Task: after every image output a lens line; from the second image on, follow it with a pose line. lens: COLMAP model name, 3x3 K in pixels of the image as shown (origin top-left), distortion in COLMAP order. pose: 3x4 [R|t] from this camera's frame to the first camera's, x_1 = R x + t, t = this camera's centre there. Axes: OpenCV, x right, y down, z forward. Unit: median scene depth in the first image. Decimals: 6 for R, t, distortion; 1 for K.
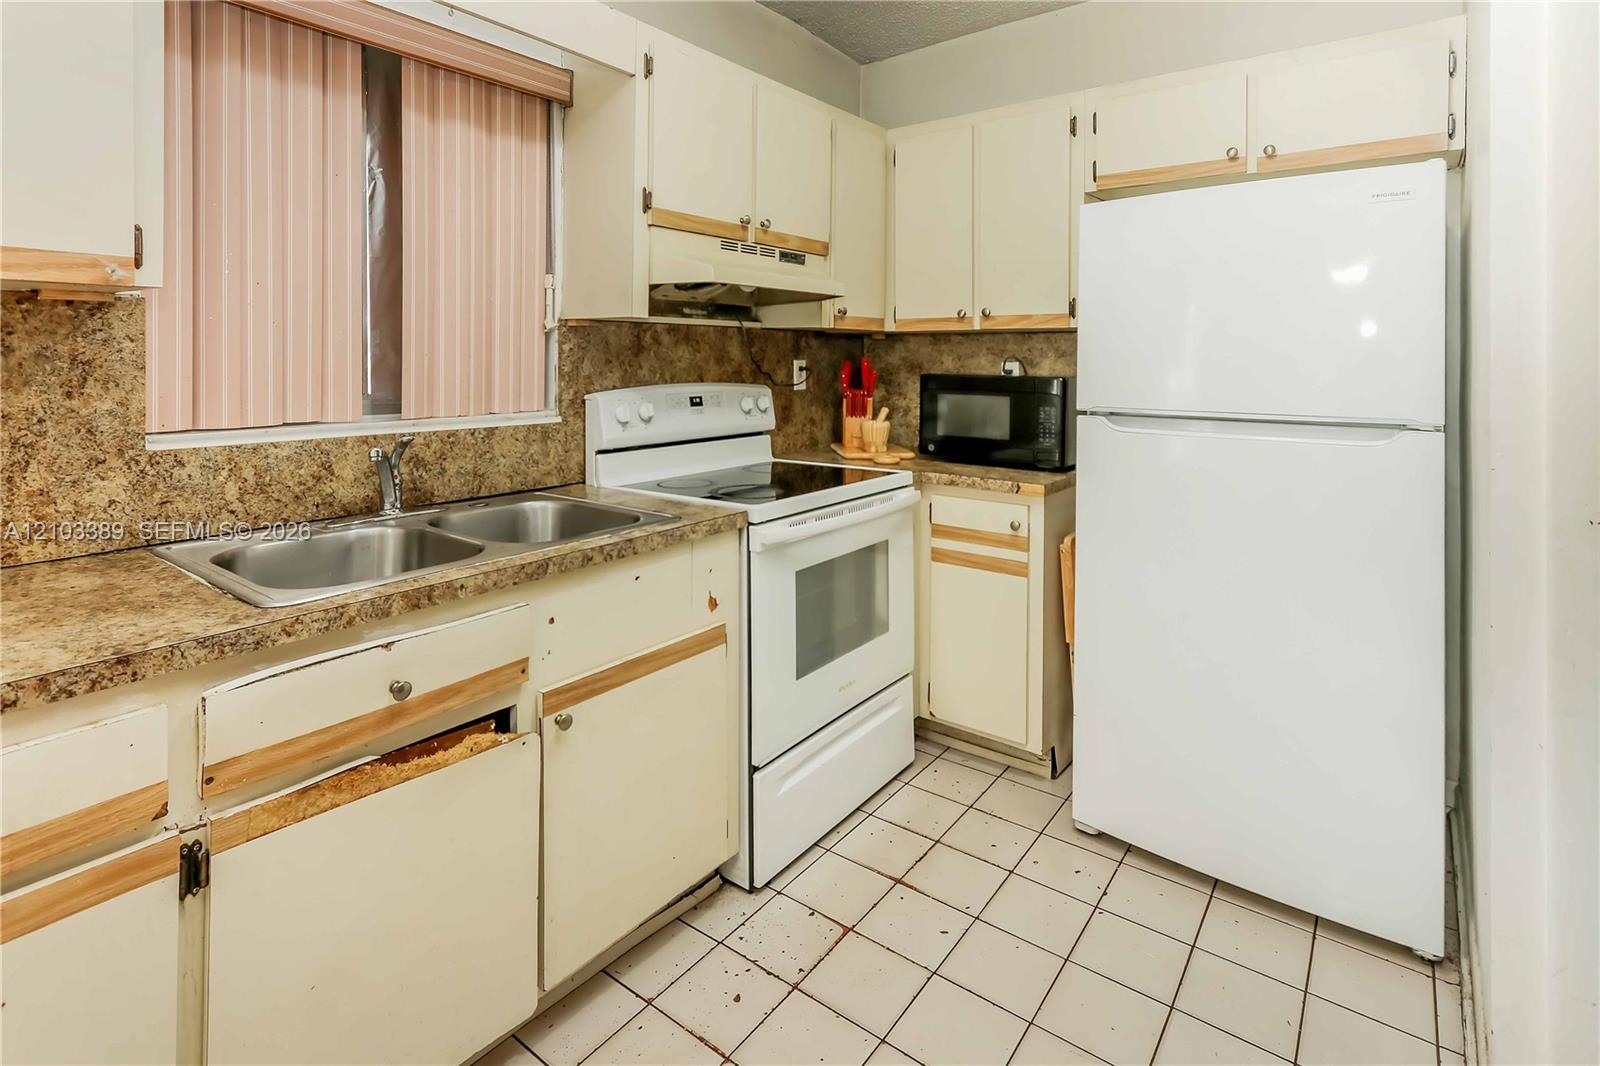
lens RADIAL K [[785.7, 0, 791.7], [0, 785.7, 362.4], [0, 0, 1]] dist [-0.003465, 0.000068]
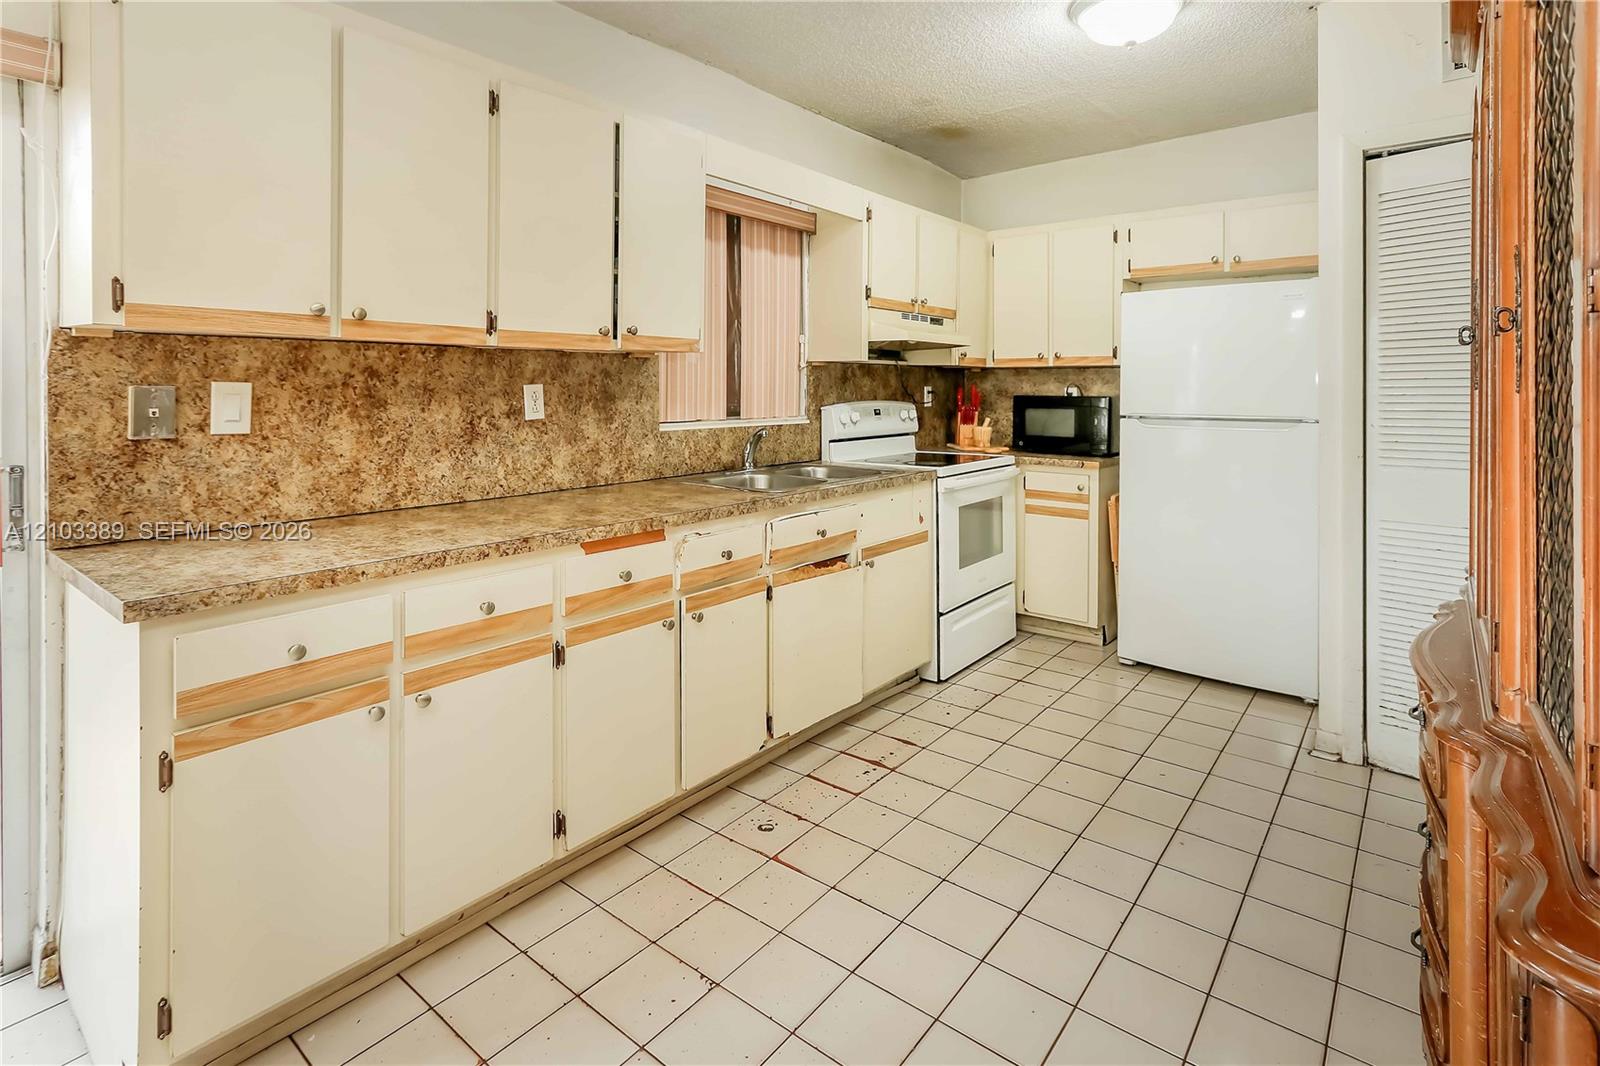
lens RADIAL K [[786.6, 0, 798.9], [0, 786.6, 388.4], [0, 0, 1]] dist [-0.001860, -0.000180]
pose [[0.999821, -0.000773, -0.018907, -0.263034], [0.000739, 0.999998, -0.001854, 0.004549], [0.018909, 0.001839, 0.999820, -0.626981]]
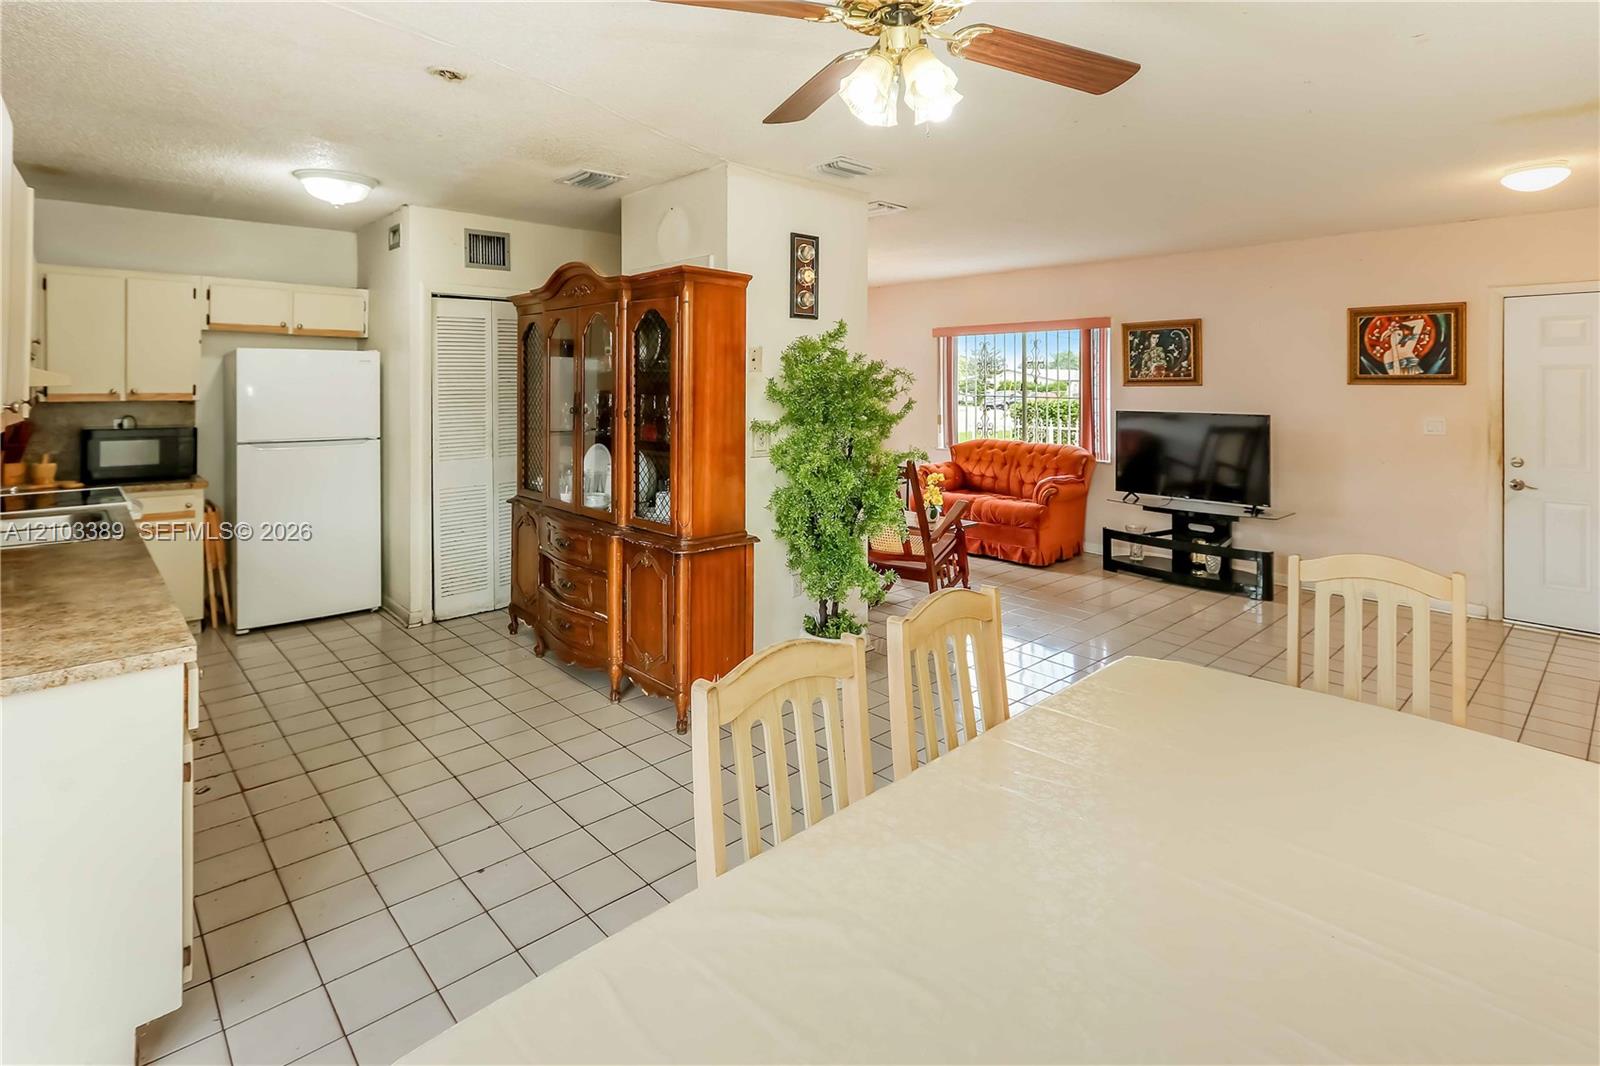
lens RADIAL K [[775.5, 0, 765.6], [0, 775.5, 381.4], [0, 0, 1]] dist [0.000937, -0.000924]
pose [[0.184954, 0.007394, 0.982719, -1.316285], [-0.001724, 0.999973, -0.007199, -0.085525], [-0.982746, -0.000363, 0.184962, -0.745493]]
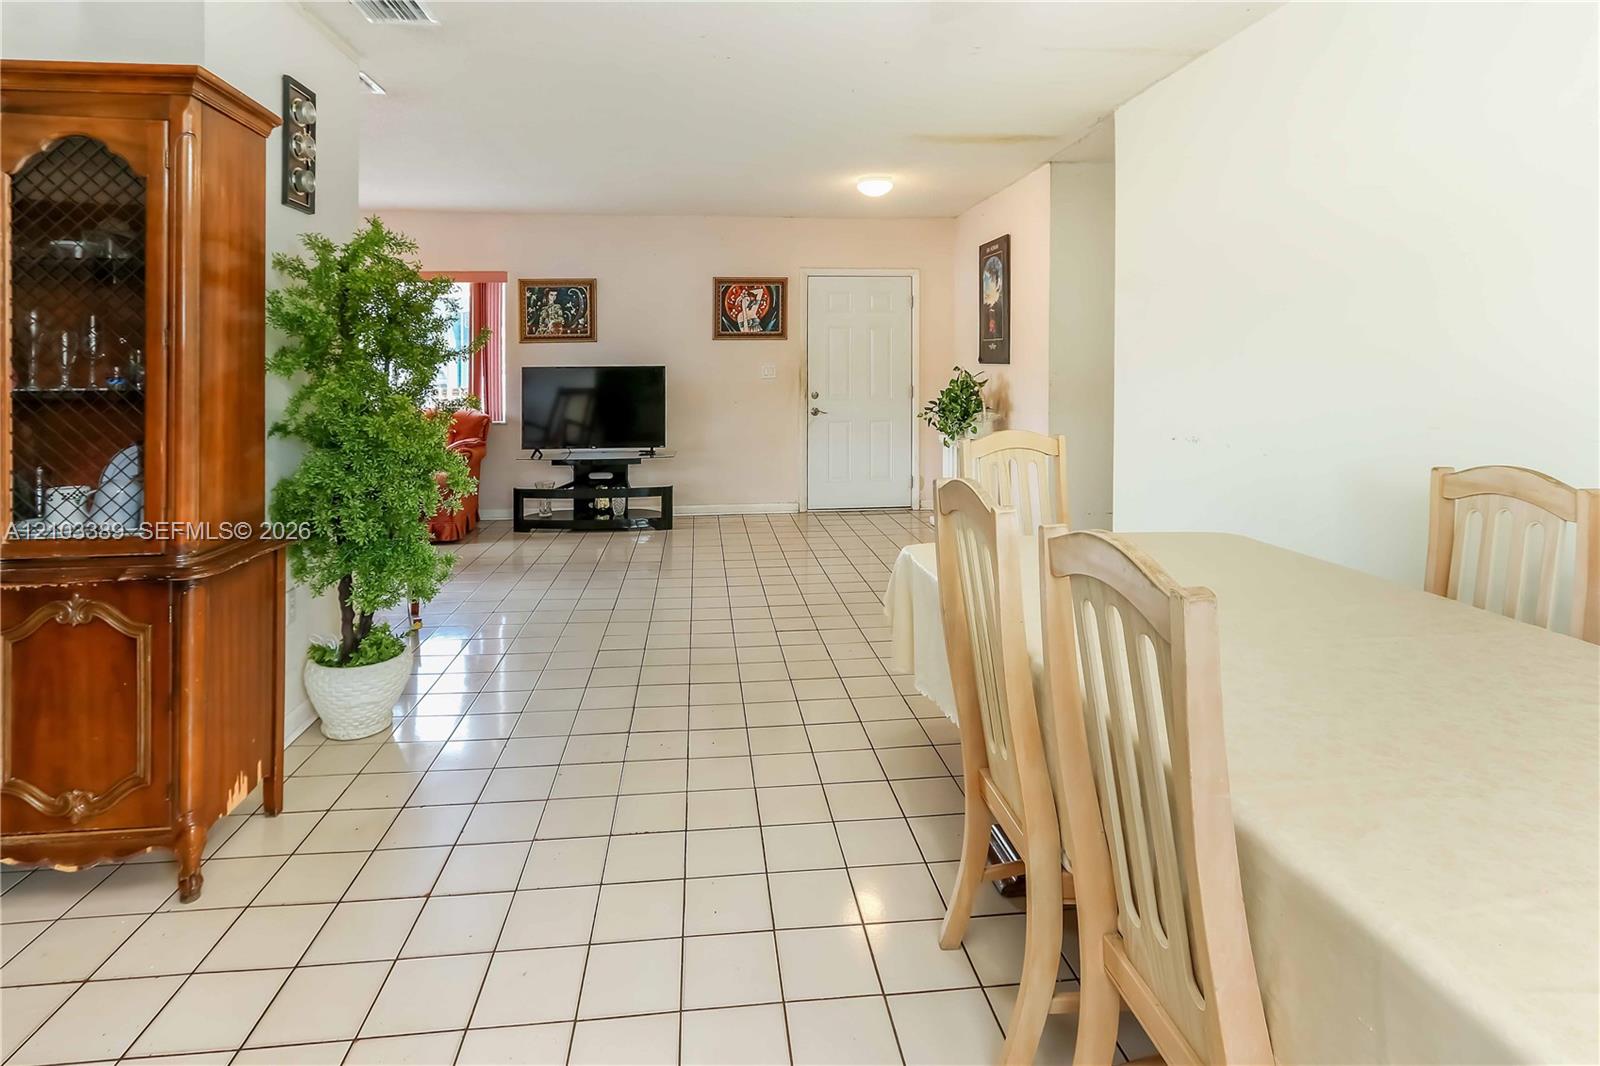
lens RADIAL K [[785.7, 0, 791.7], [0, 785.7, 362.4], [0, 0, 1]] dist [-0.003465, 0.000068]
pose [[-0.686886, 0.008160, 0.726719, -0.973547], [0.008872, 0.999957, -0.002842, 0.000832], [-0.726711, 0.004496, -0.686929, -0.246868]]
